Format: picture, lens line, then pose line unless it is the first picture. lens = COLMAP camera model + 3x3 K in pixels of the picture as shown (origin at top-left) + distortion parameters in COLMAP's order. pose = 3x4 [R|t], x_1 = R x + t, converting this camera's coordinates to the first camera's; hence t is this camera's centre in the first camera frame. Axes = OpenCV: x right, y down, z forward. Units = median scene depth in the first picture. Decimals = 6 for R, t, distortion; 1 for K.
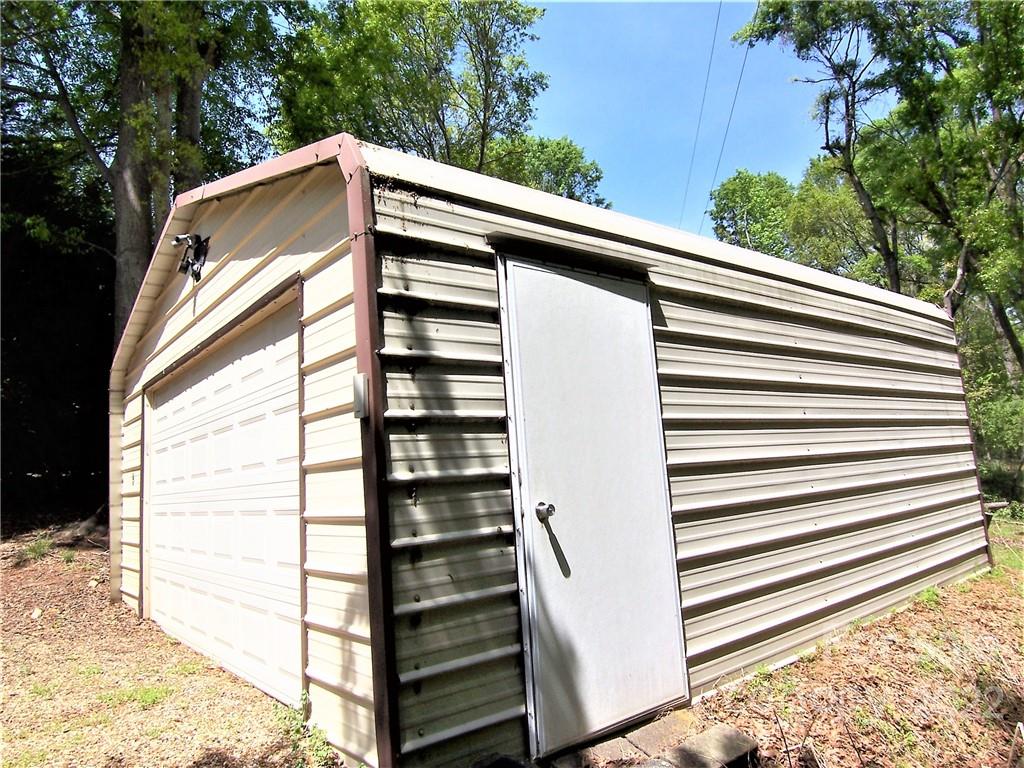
lens RADIAL K [[688.5, 0, 512.0], [0, 688.5, 384.0], [0, 0, 1]] dist [-0.003441, -0.003019]
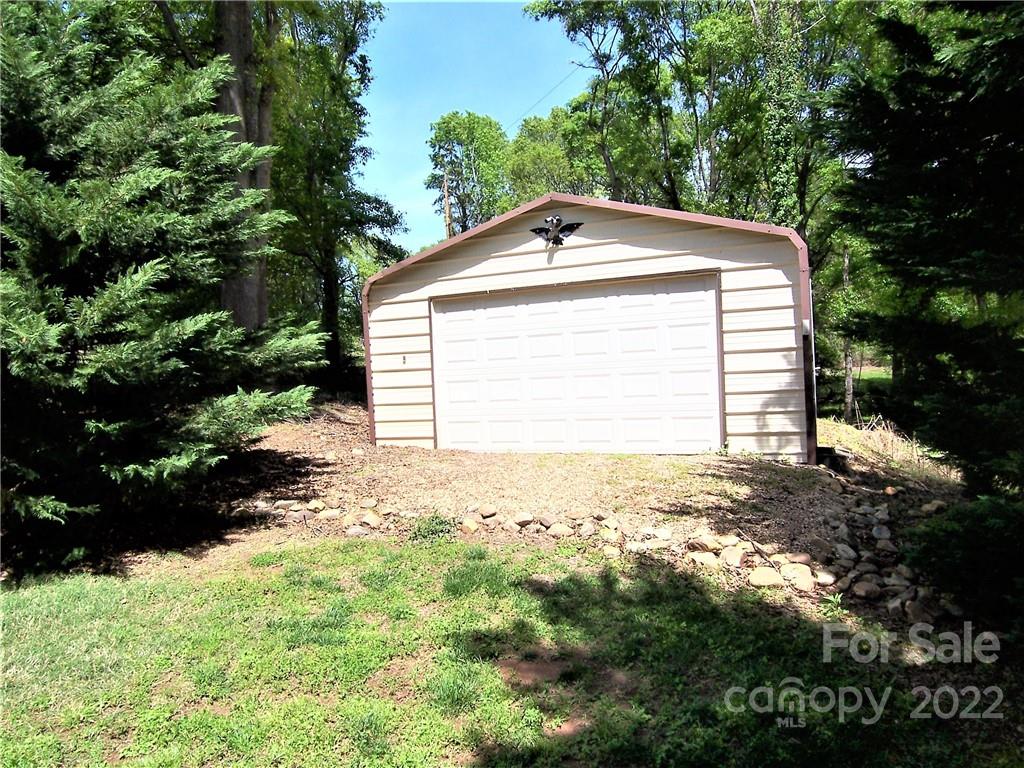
lens RADIAL K [[679.8, 0, 511.9], [0, 679.8, 368.0], [0, 0, 1]] dist [0.001496, -0.000139]
pose [[0.892422, 0.031707, 0.450087, -0.195332], [-0.077791, 0.993403, 0.084259, 0.003476], [-0.444446, -0.110207, 0.889001, -0.077213]]
